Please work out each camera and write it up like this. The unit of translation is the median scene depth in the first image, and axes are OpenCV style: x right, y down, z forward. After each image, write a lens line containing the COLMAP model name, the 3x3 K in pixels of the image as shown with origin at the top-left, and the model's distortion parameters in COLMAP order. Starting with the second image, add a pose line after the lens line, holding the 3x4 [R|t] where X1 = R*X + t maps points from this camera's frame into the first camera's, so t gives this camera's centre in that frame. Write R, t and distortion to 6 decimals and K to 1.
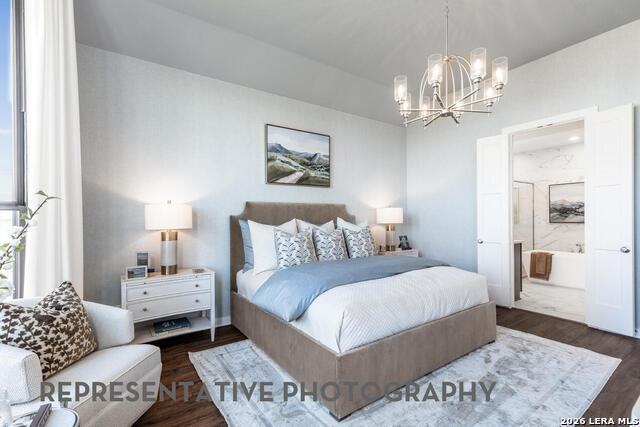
lens RADIAL K [[293.8, 0, 318.8], [0, 293.8, 219.7], [0, 0, 1]] dist [0.004878, -0.002472]
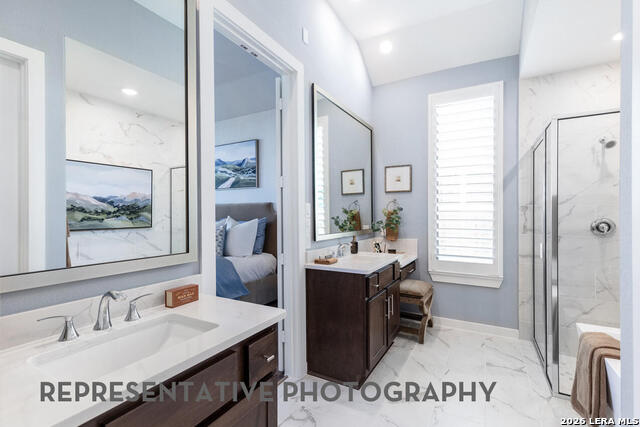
lens RADIAL K [[293.8, 0, 319.3], [0, 293.8, 215.3], [0, 0, 1]] dist [0.004878, -0.002472]
pose [[0.434642, 0.013984, -0.900495, 1.147044], [-0.005243, 0.999902, 0.012998, -0.023366], [0.900588, -0.000928, 0.434673, 0.767210]]
